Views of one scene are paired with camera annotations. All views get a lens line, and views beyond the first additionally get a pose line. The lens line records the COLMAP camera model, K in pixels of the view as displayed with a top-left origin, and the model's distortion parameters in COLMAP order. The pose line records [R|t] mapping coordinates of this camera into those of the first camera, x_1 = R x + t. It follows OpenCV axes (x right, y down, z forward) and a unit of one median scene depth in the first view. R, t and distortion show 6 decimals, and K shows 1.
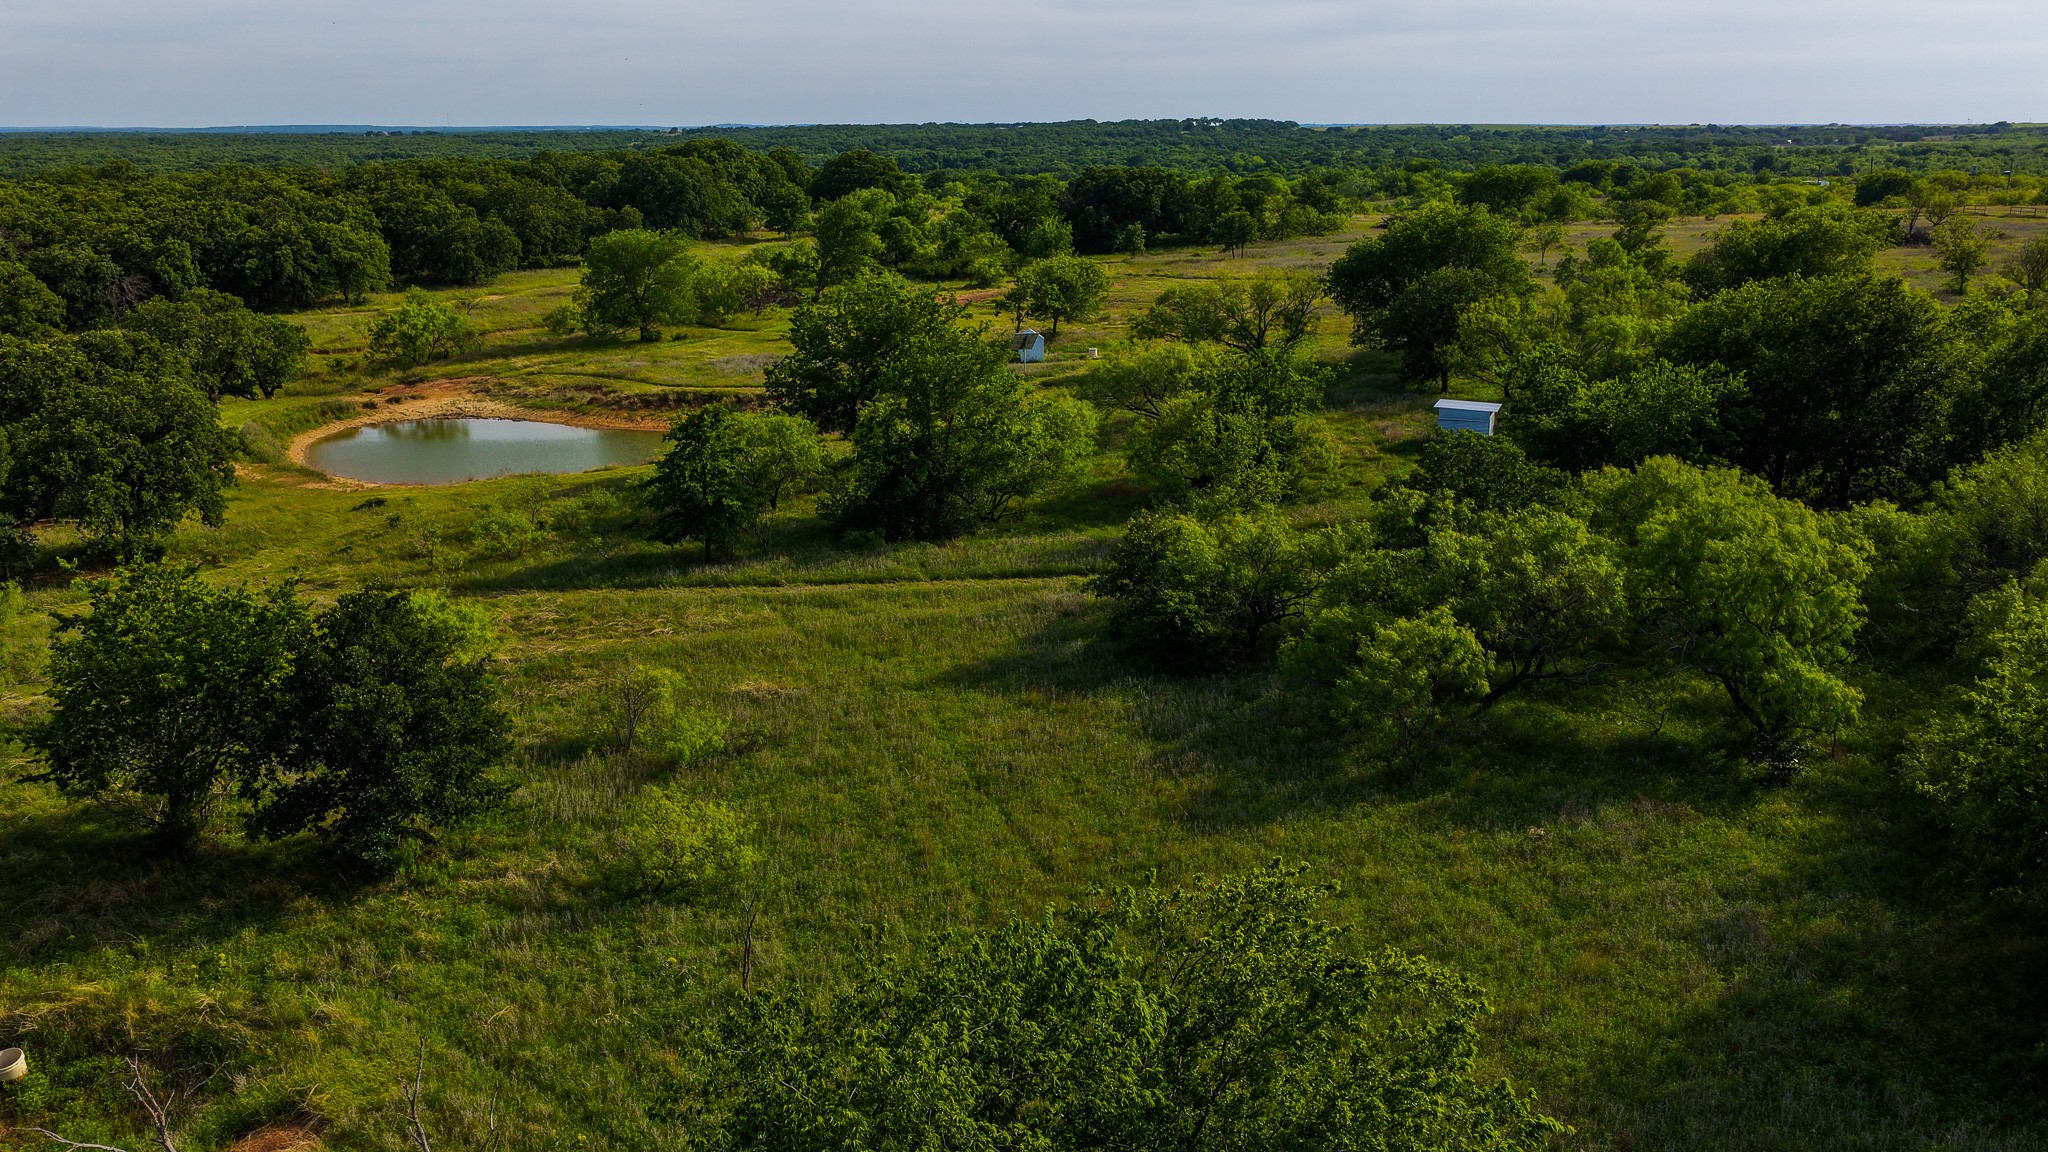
lens RADIAL K [[1711.8, 0, 1018.9], [0, 1711.8, 564.1], [0, 0, 1]] dist [0.004455, 0.027722]
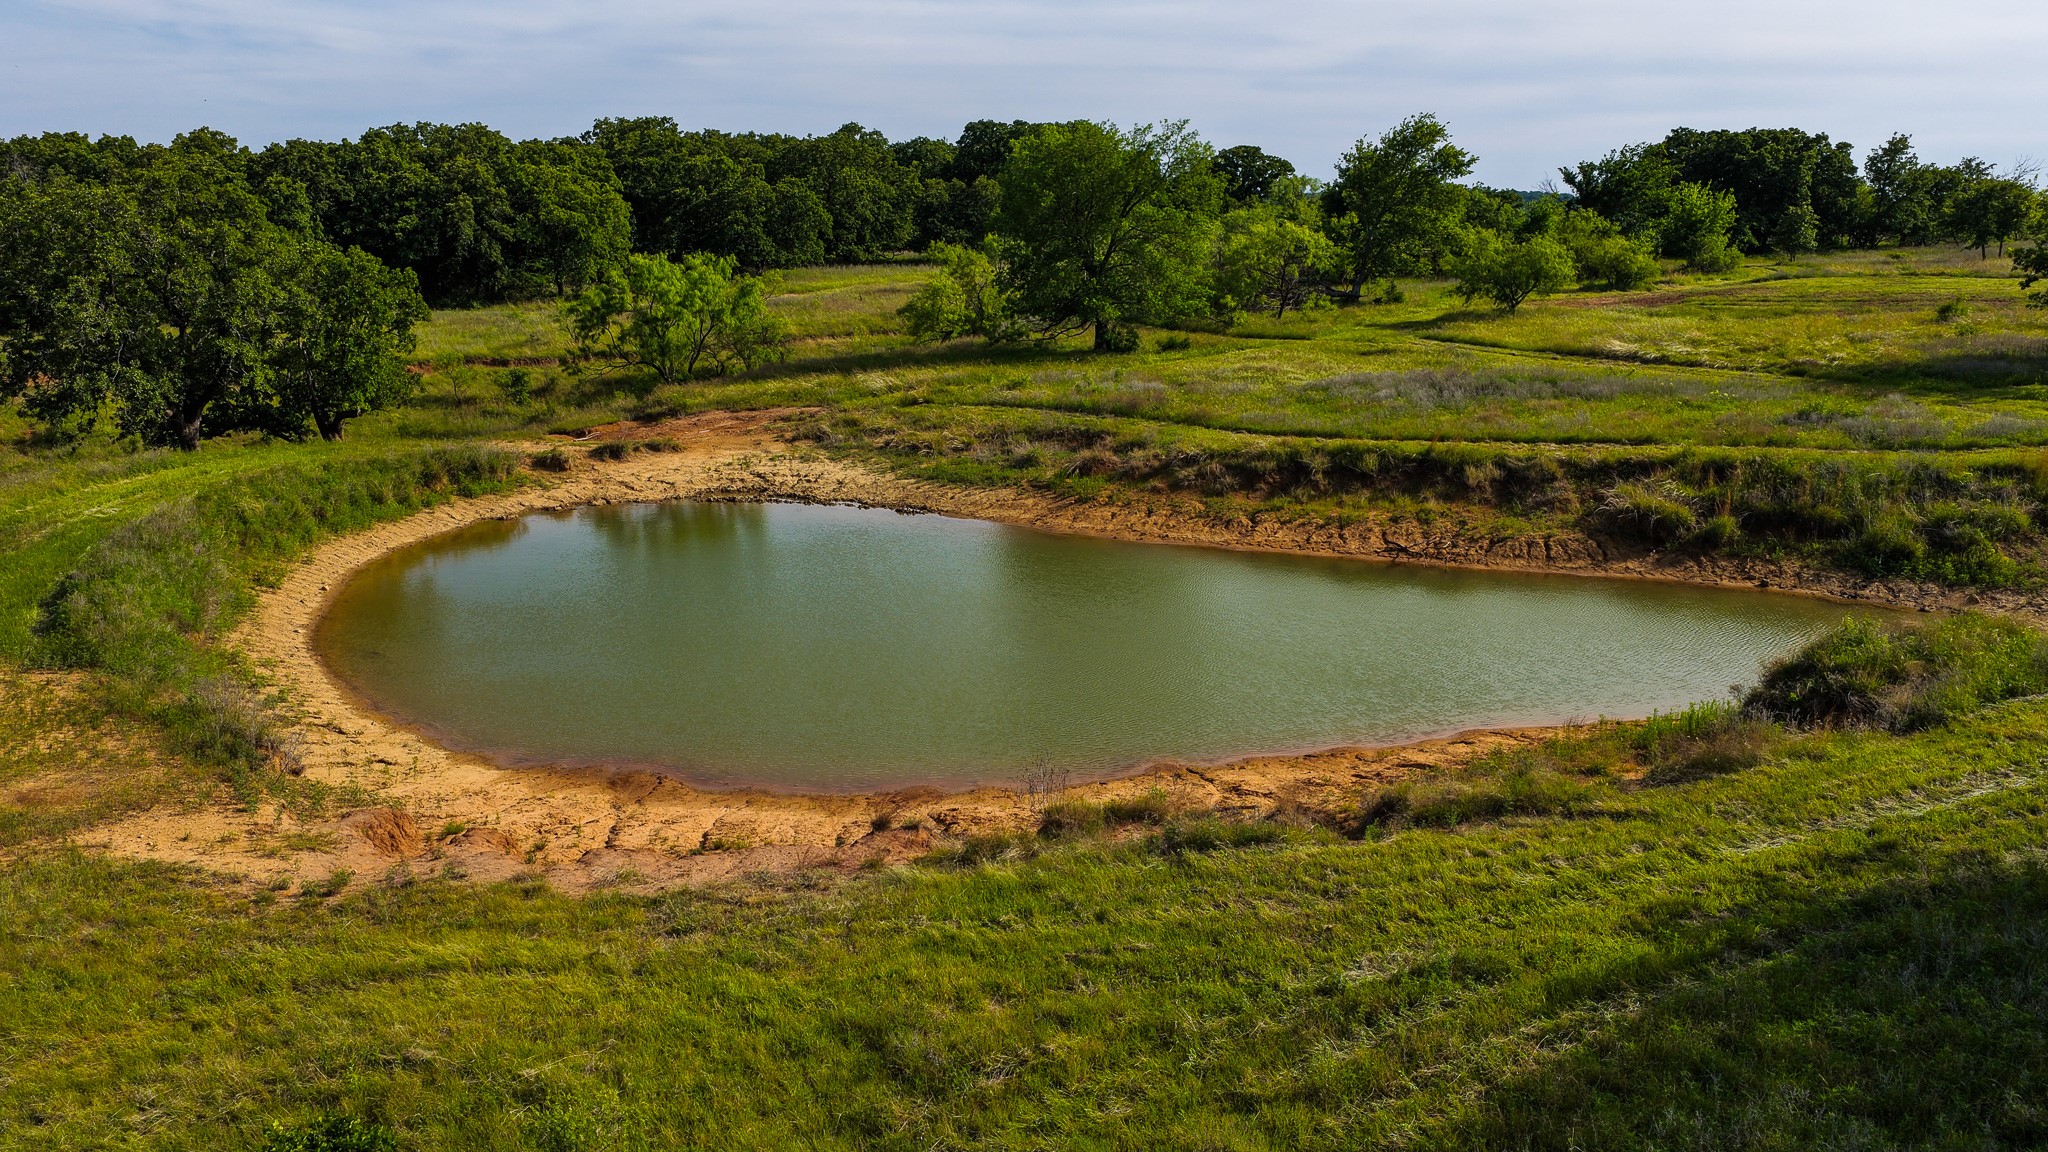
lens RADIAL K [[1711.8, 0, 1026.1], [0, 1711.8, 584.5], [0, 0, 1]] dist [0.004455, 0.027722]
pose [[0.991322, 0.036281, -0.126348, -0.185980], [-0.040320, 0.998750, -0.029558, -0.048907], [0.125117, 0.034396, 0.991546, 0.531757]]
